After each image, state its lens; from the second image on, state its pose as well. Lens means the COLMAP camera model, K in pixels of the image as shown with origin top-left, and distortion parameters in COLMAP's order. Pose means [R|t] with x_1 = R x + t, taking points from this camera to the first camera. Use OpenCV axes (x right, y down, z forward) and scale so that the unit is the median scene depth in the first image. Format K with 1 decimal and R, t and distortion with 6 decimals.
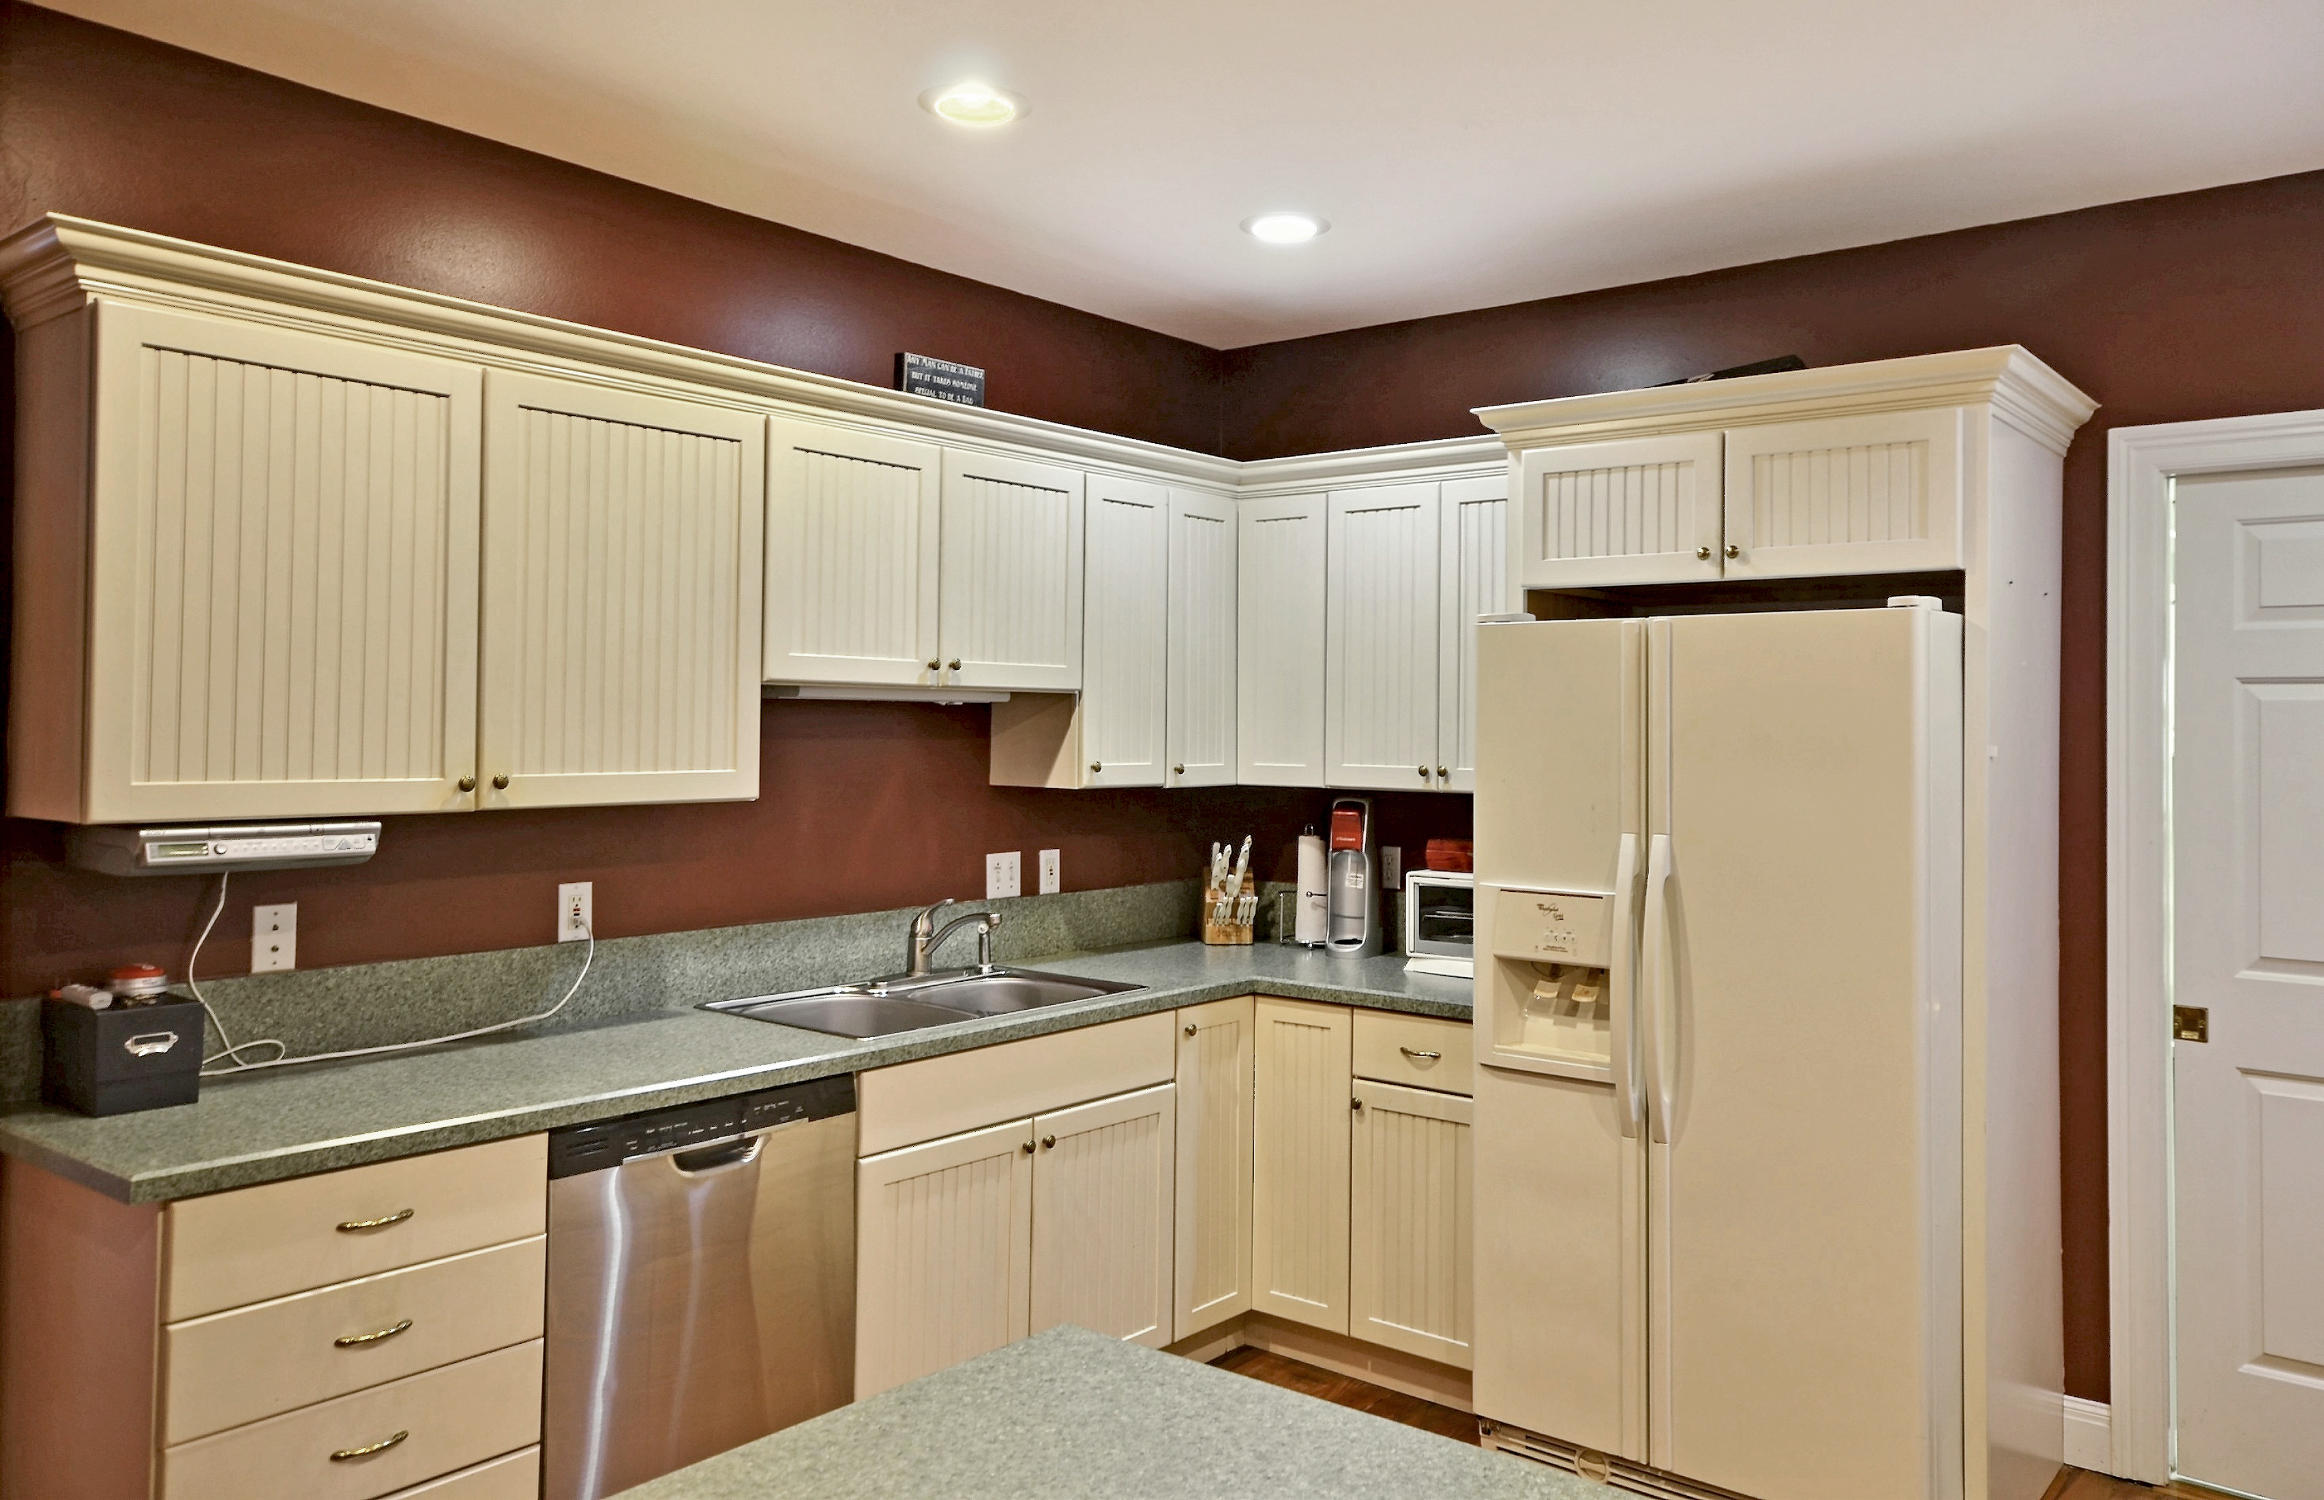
lens RADIAL K [[1685.2, 0, 1162.7], [0, 1685.2, 682.5], [0, 0, 1]] dist [-0.026337, -0.001649]
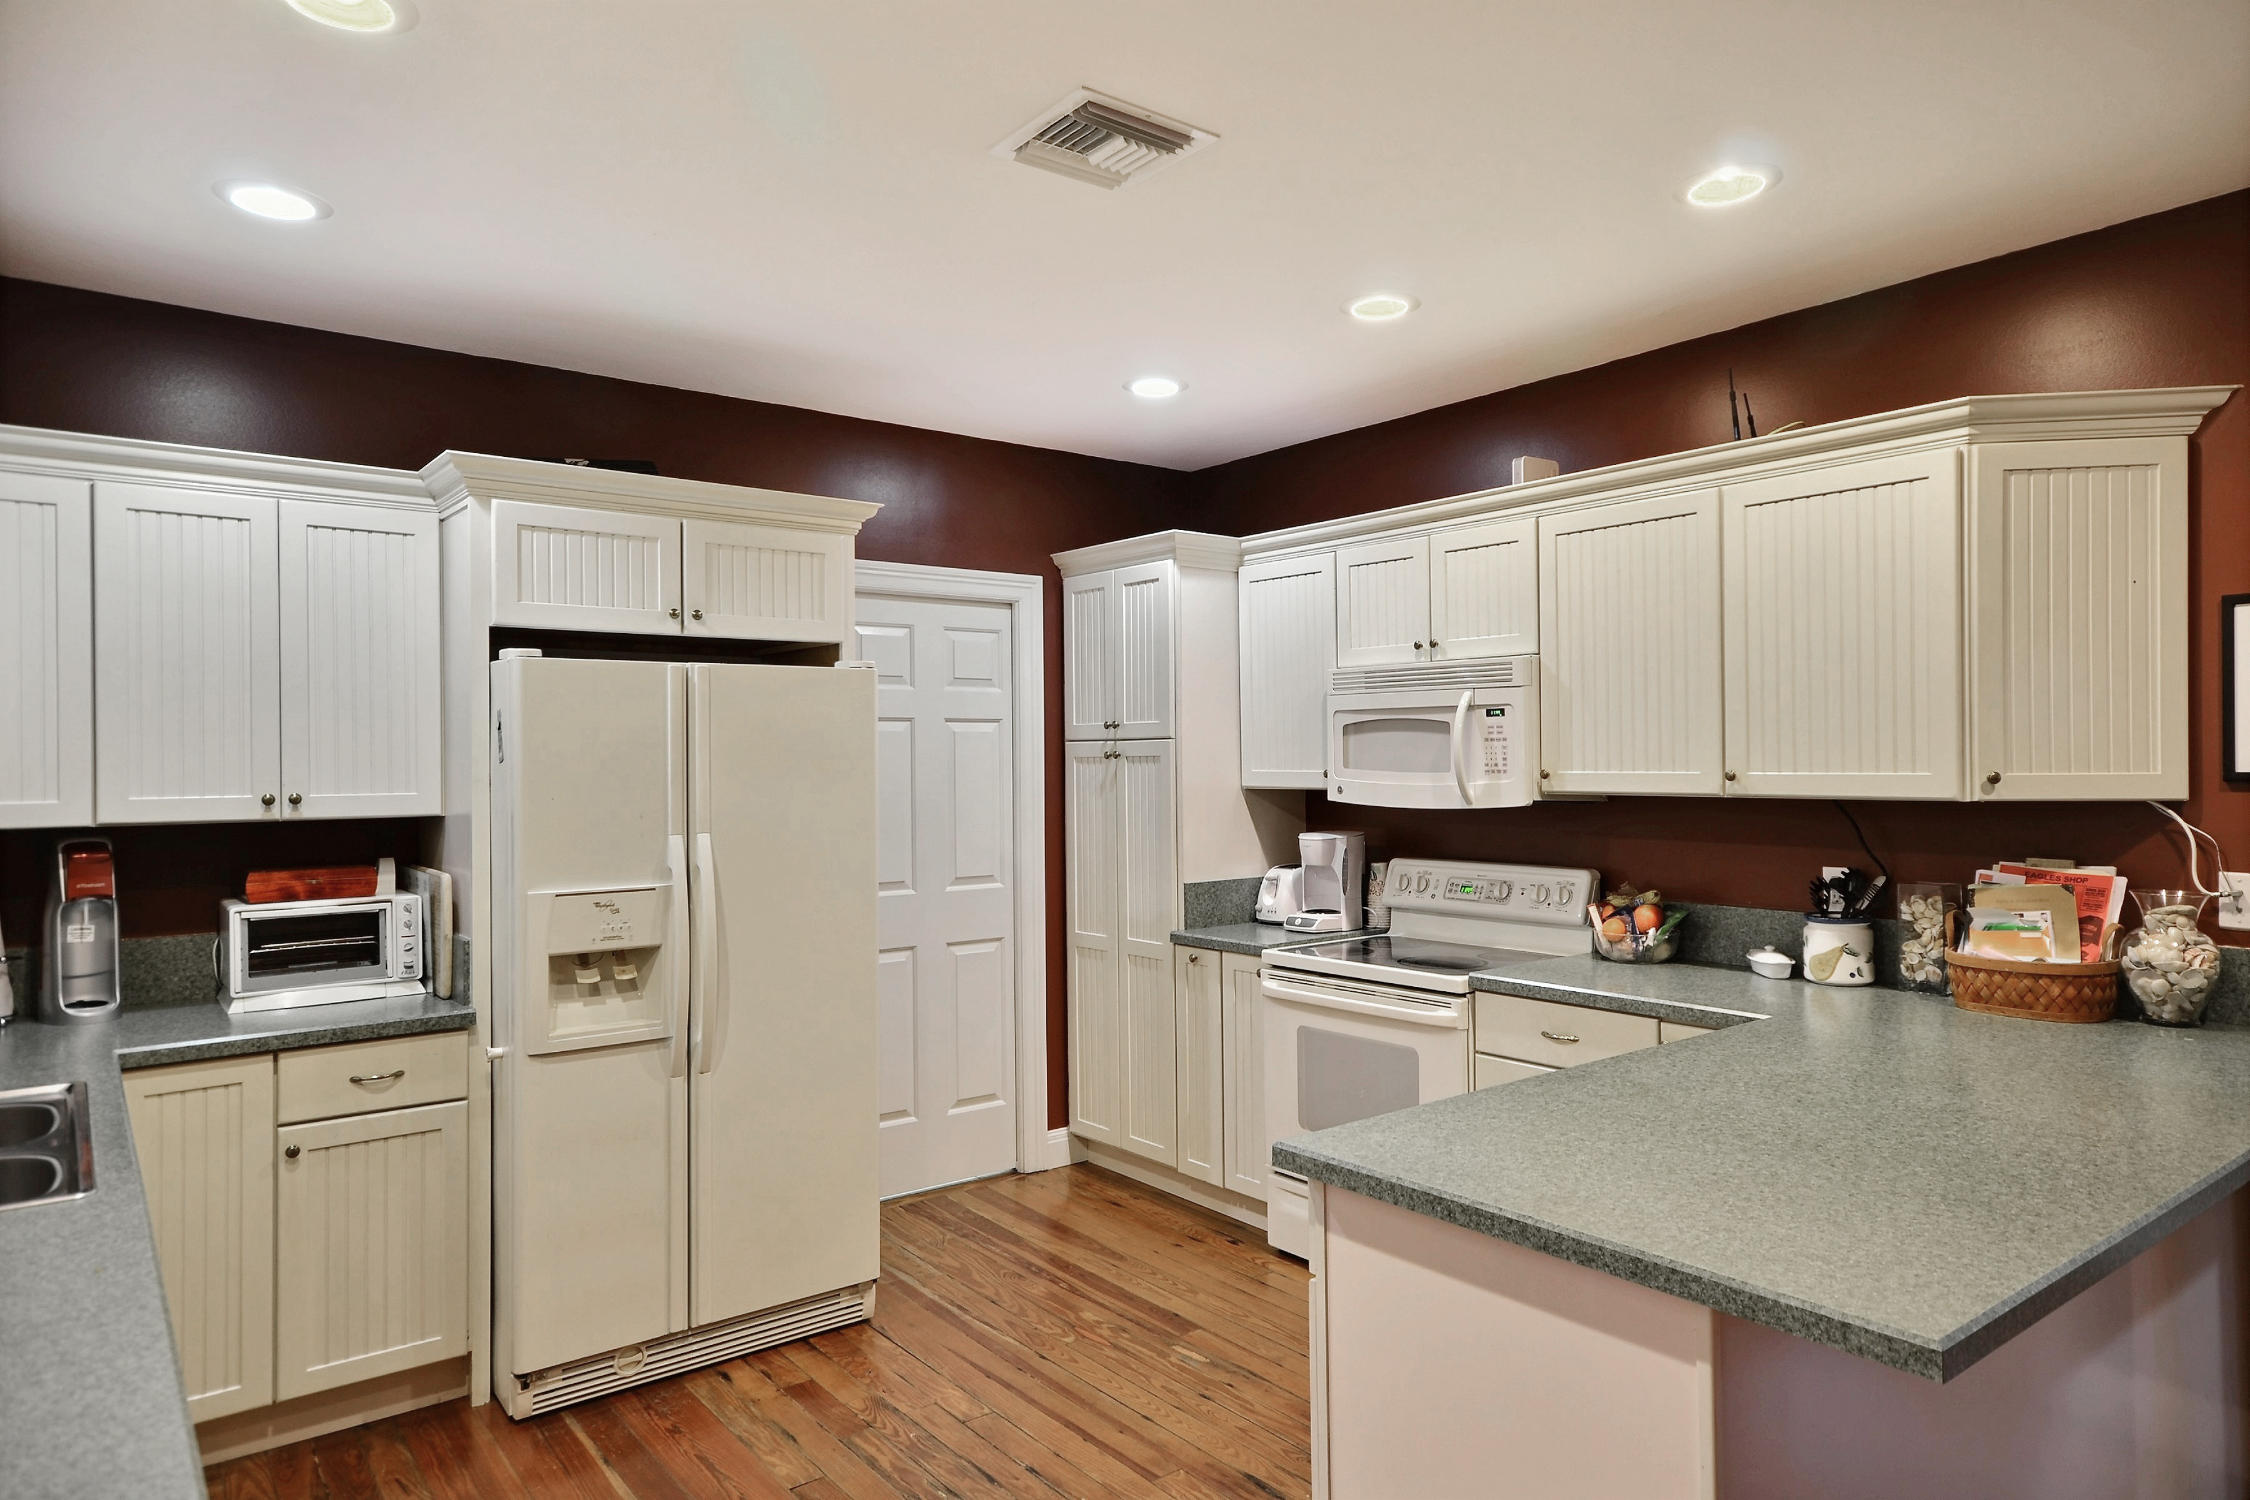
lens RADIAL K [[1378.1, 0, 1125.0], [0, 1378.1, 750.0], [0, 0, 1]] dist [-0.000274, 0.000751]
pose [[0.223870, -0.004378, 0.974609, -0.618413], [-0.013988, 0.999872, 0.007705, 0.014135], [-0.974519, -0.015357, 0.223781, 0.431626]]
